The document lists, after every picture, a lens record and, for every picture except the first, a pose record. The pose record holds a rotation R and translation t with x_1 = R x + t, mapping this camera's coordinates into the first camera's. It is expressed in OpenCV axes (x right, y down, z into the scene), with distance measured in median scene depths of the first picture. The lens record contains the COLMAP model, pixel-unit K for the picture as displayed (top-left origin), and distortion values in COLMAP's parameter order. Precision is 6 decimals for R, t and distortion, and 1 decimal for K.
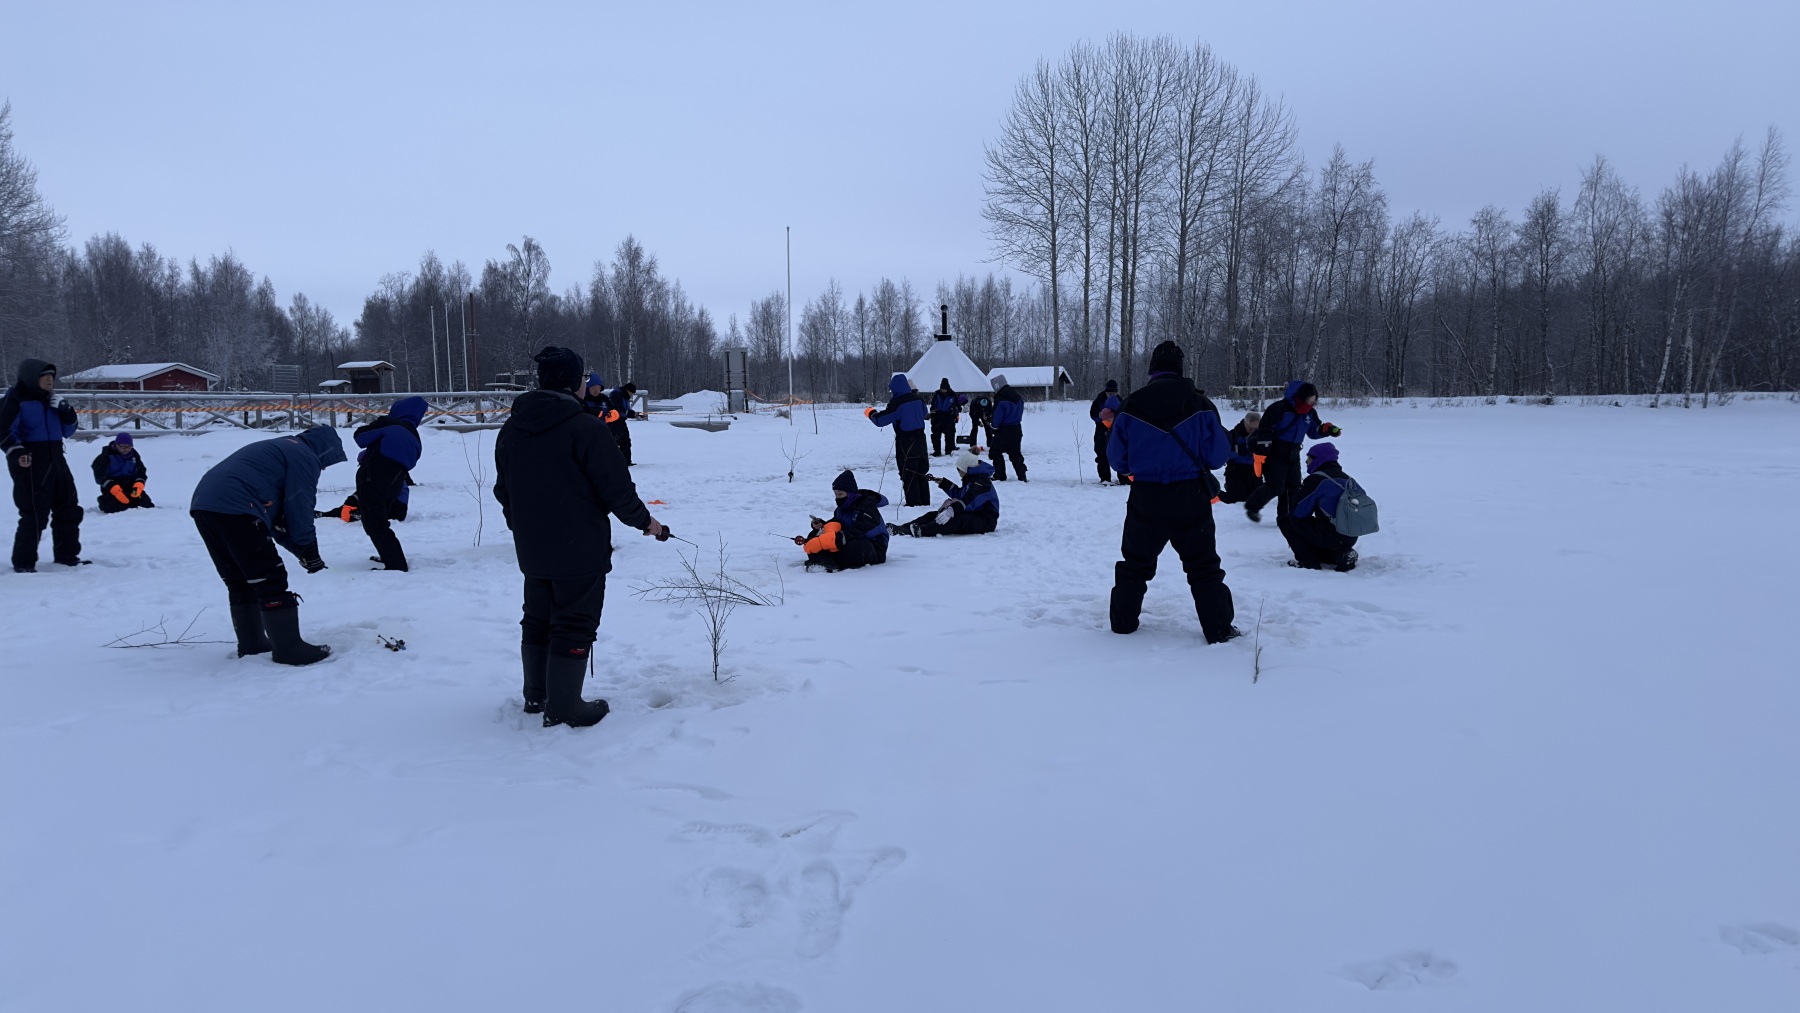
lens RADIAL K [[1324.4, 0, 915.8], [0, 1324.4, 522.0], [0, 0, 1]] dist [0.078887, -0.109952]
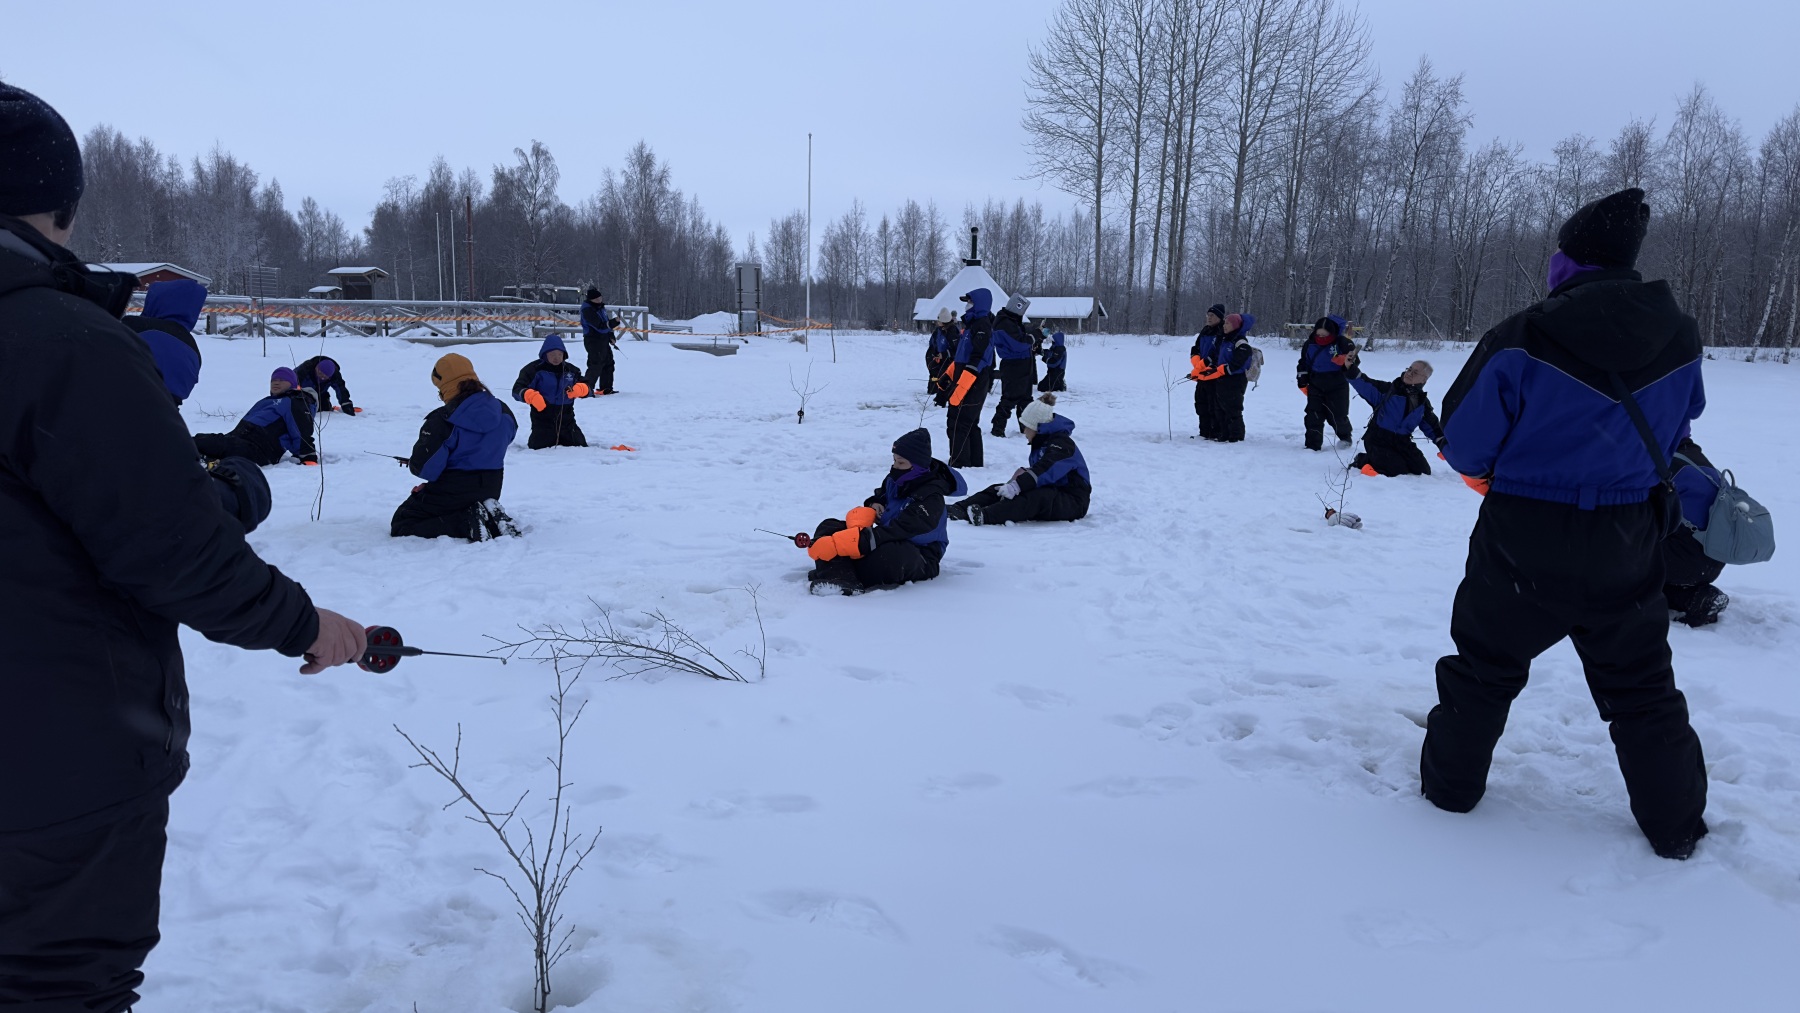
lens RADIAL K [[1324.4, 0, 922.9], [0, 1324.4, 528.9], [0, 0, 1]] dist [0.078887, -0.109952]
pose [[0.999431, 0.033420, -0.004639, -0.007547], [-0.033096, 0.997781, 0.057769, -0.007910], [0.006560, -0.057582, 0.998319, 0.102486]]
